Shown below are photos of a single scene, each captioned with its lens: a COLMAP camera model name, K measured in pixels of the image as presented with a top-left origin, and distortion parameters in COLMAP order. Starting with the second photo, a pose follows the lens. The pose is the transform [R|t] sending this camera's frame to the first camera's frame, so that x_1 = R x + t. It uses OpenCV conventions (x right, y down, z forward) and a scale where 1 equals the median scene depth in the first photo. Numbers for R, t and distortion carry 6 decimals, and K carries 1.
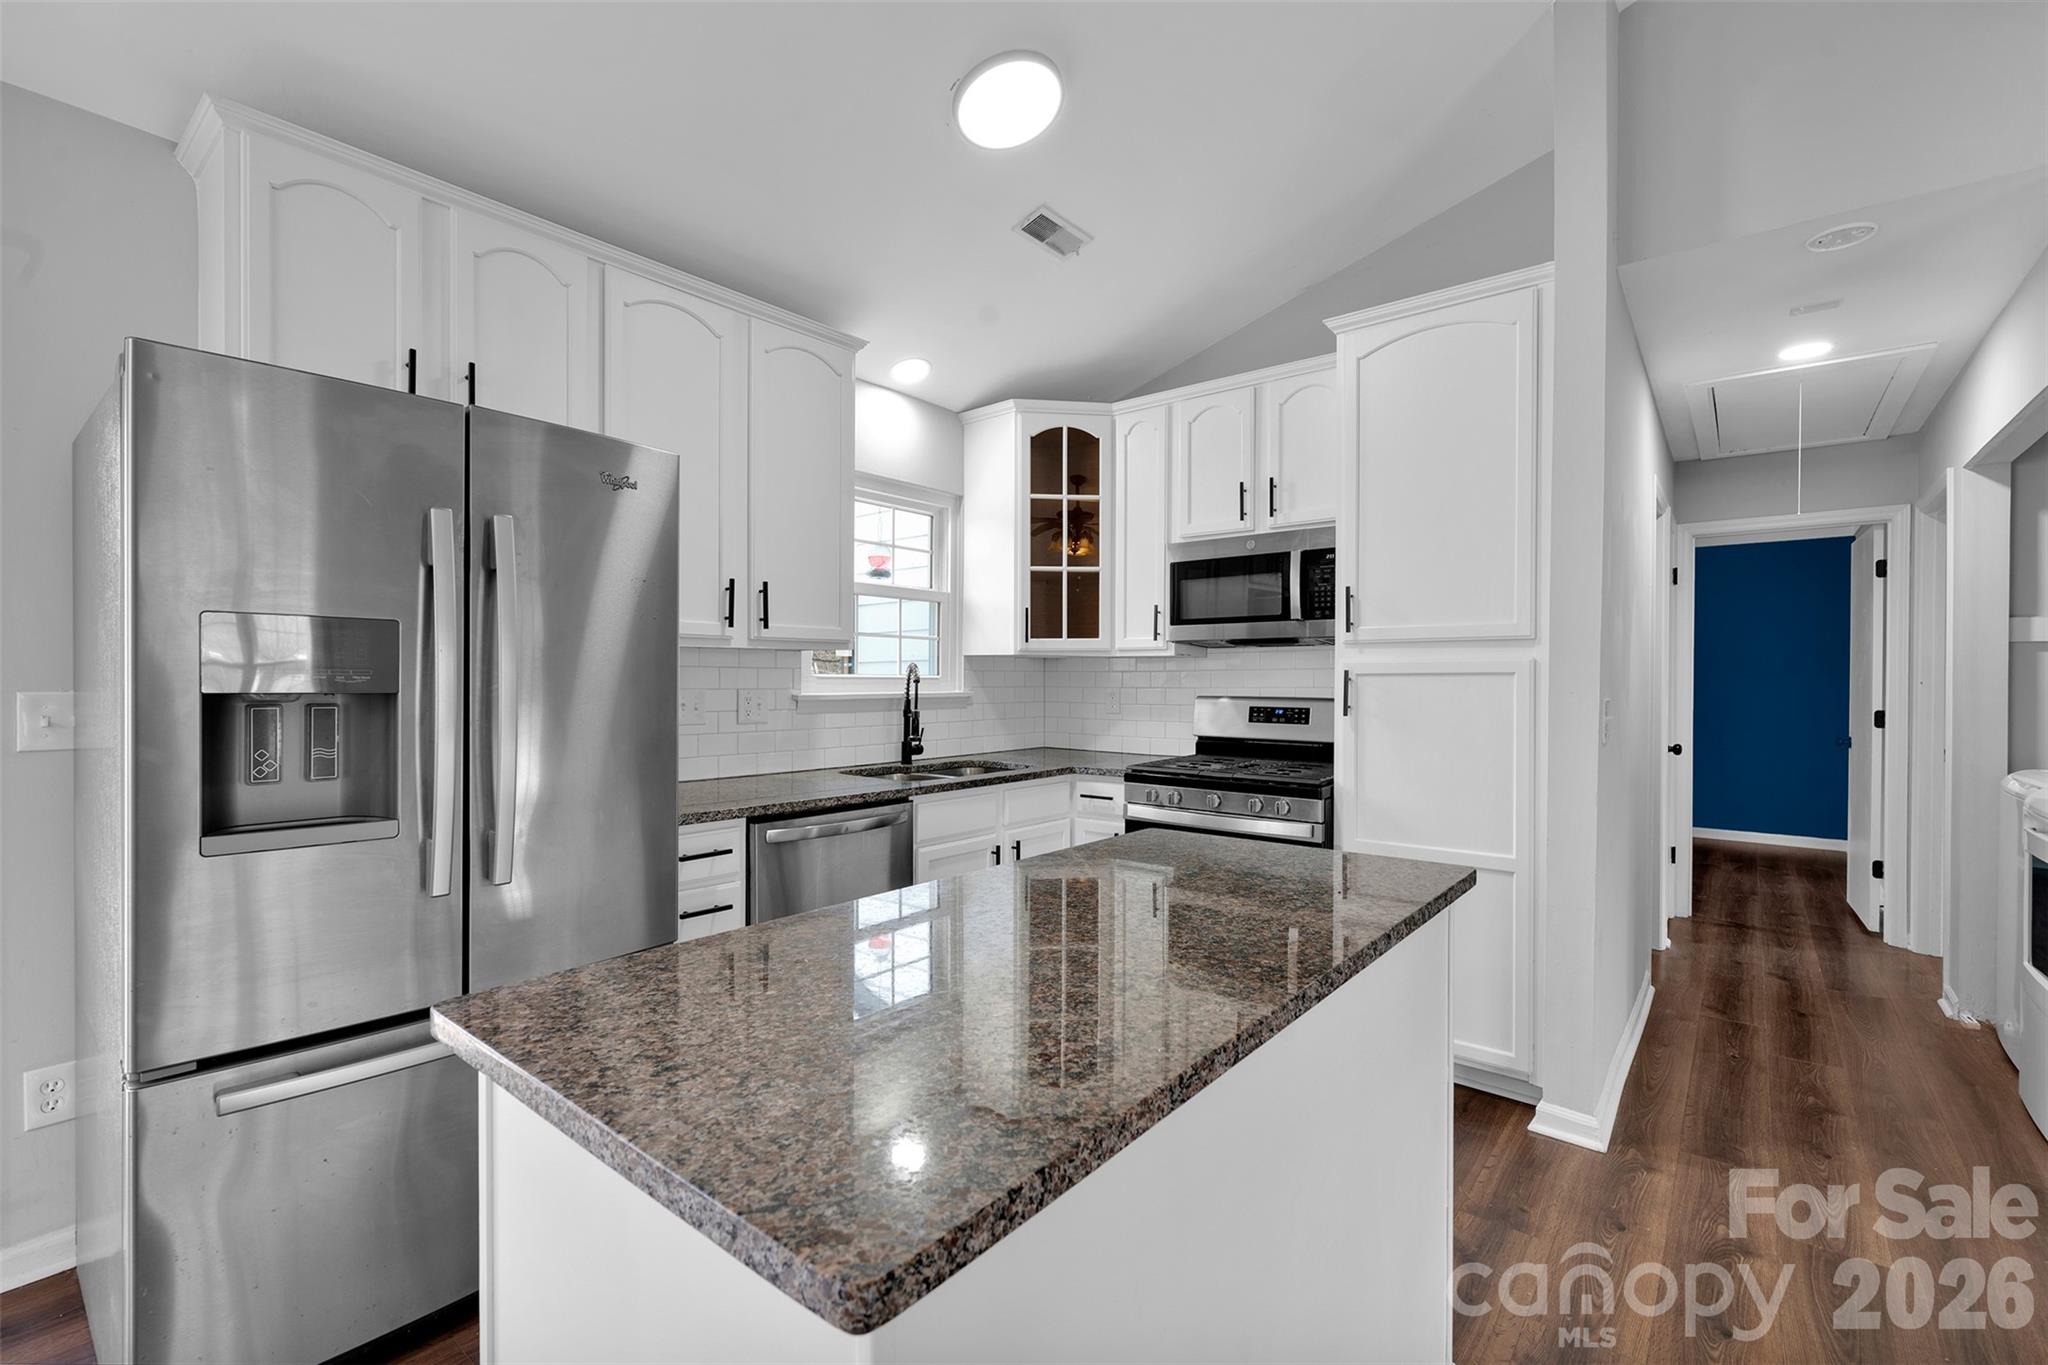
lens RADIAL K [[891.7, 0, 1026.3], [0, 891.7, 688.1], [0, 0, 1]] dist [-0.000052, -0.000142]
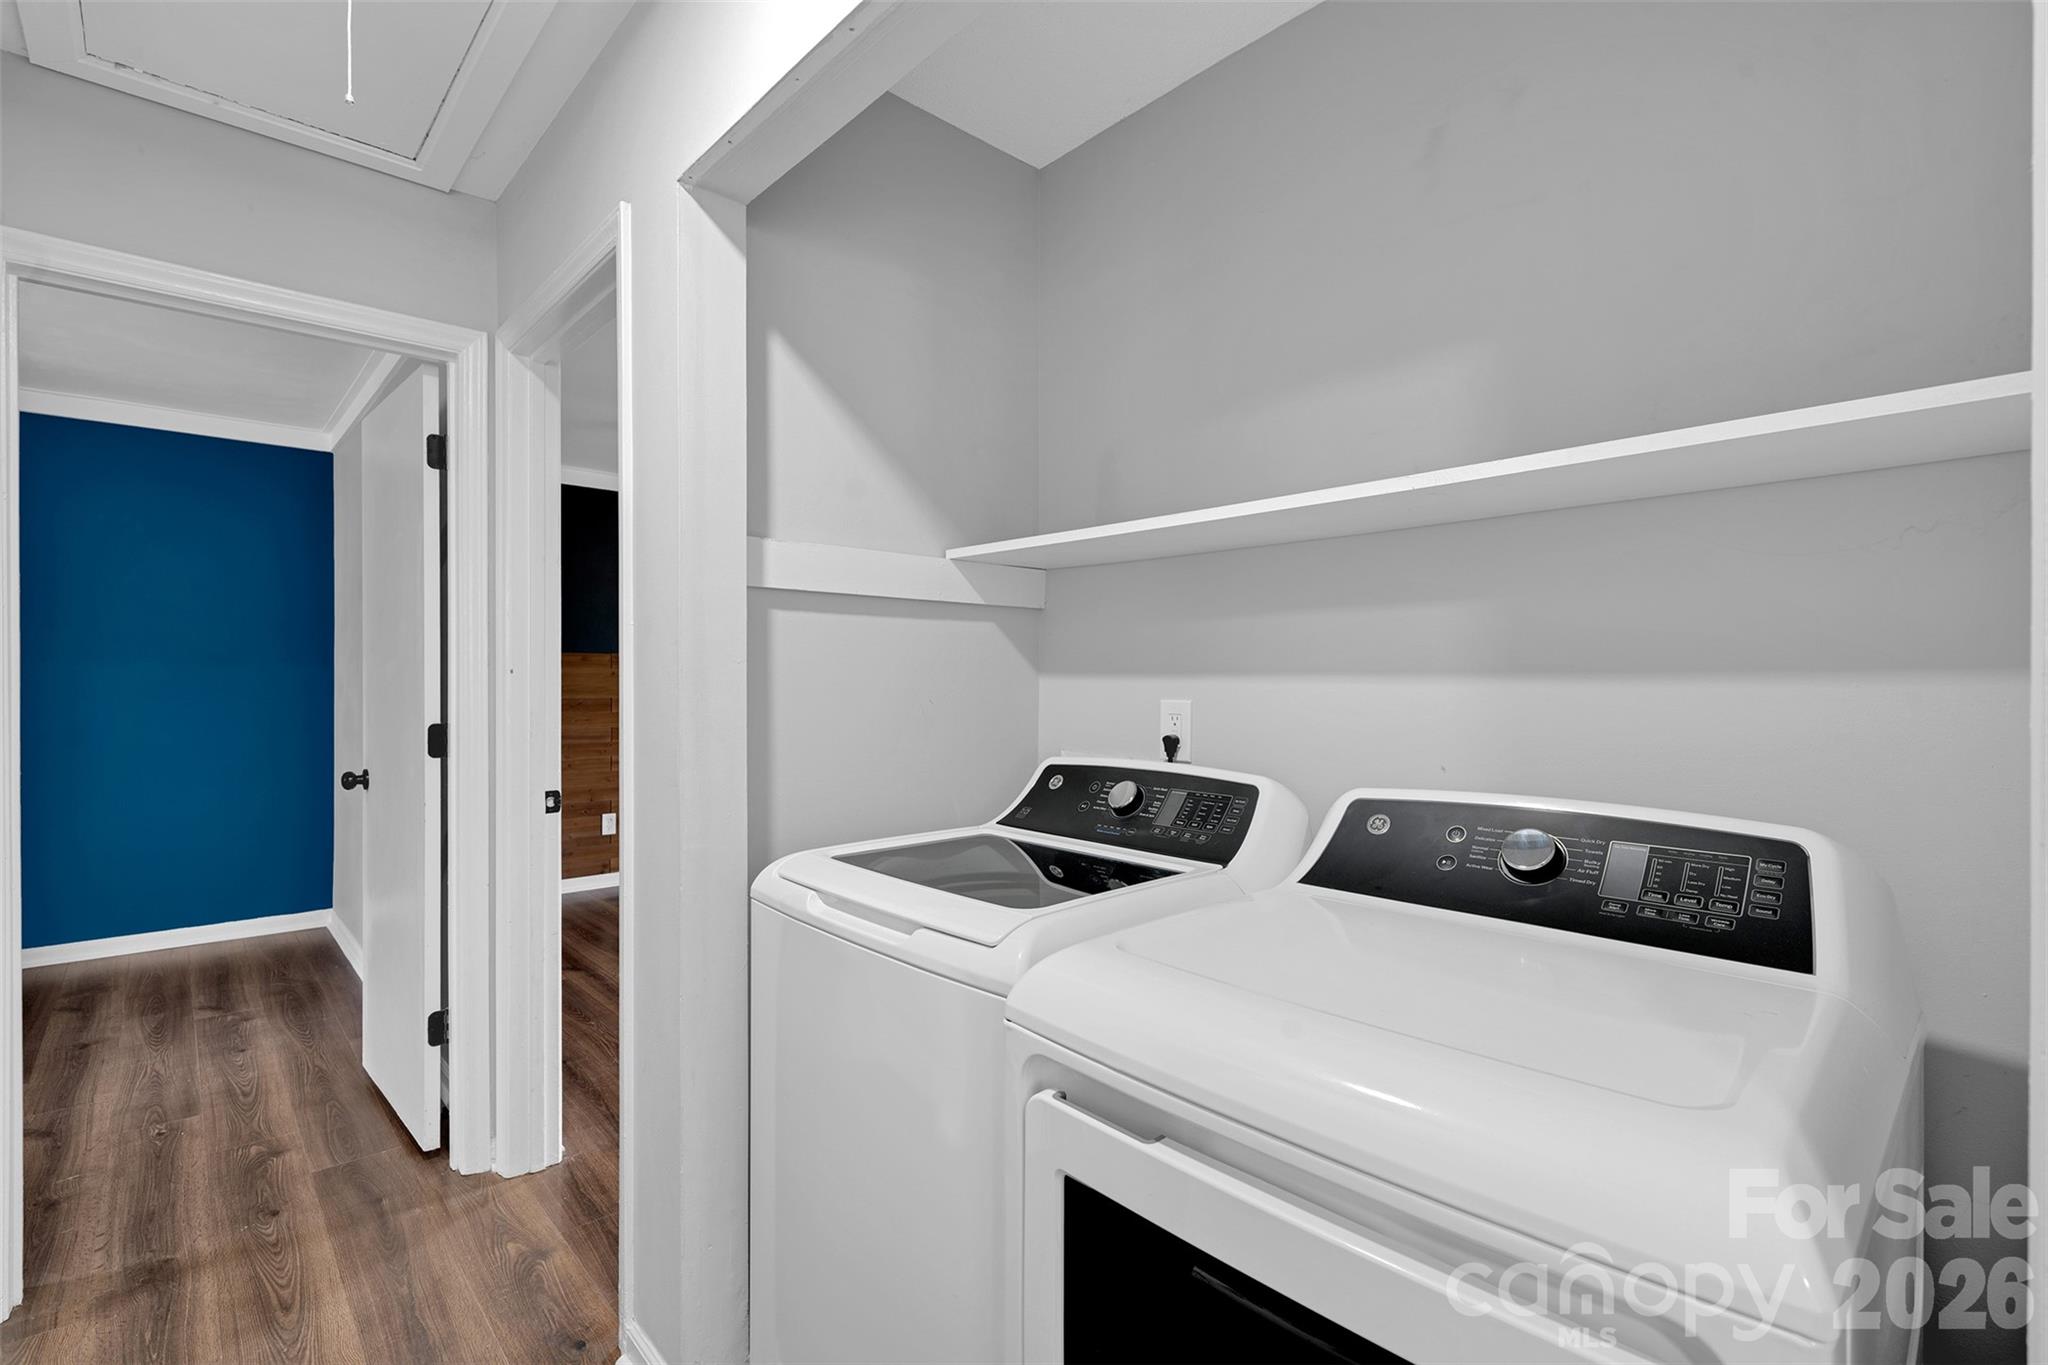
lens RADIAL K [[938.0, 0, 1020.6], [0, 938.0, 682.8], [0, 0, 1]] dist [-0.004186, -0.000591]
pose [[0.152201, -0.008715, 0.988311, 0.468037], [0.006144, 0.999950, 0.007872, -0.001165], [-0.988330, 0.004874, 0.152247, 0.577783]]
